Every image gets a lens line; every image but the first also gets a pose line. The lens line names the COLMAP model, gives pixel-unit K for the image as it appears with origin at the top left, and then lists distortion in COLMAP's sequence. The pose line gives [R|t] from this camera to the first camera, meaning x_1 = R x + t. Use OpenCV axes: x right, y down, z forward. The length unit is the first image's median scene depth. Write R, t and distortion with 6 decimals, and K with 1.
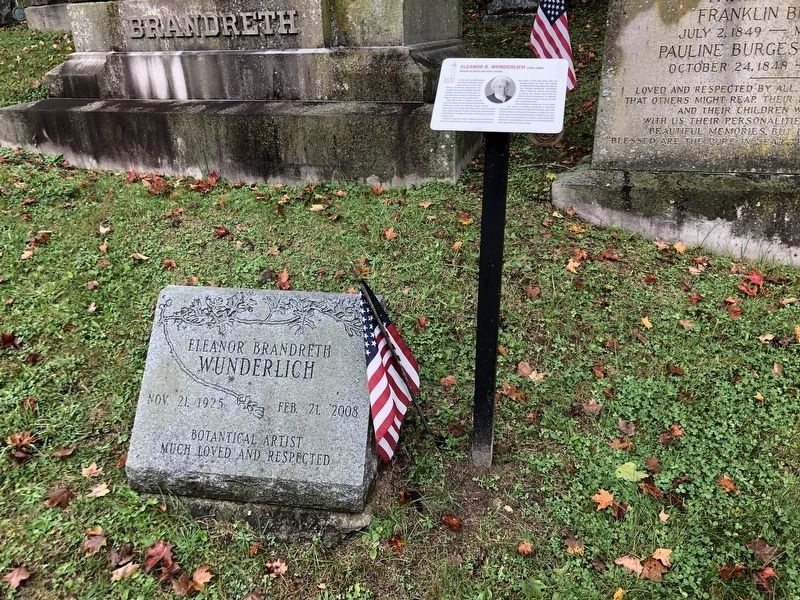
lens RADIAL K [[666.3, 0, 400.0], [0, 666.3, 300.0], [0, 0, 1]] dist [0.032032, -0.015098]
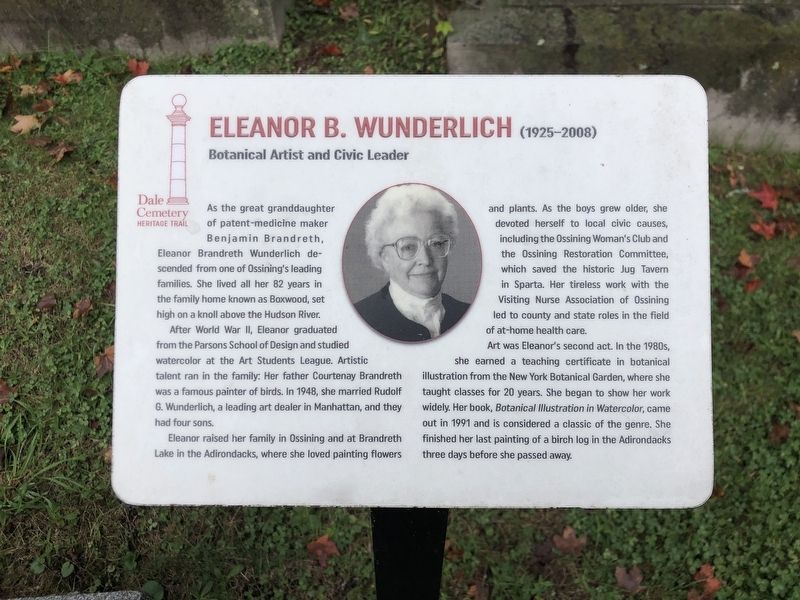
lens RADIAL K [[666.3, 0, 400.0], [0, 666.3, 300.0], [0, 0, 1]] dist [0.032032, -0.015098]
pose [[0.971926, -0.162746, 0.169920, 0.057653], [0.086655, 0.919022, 0.384565, -0.207255], [-0.218746, -0.359045, 0.907324, 0.429371]]
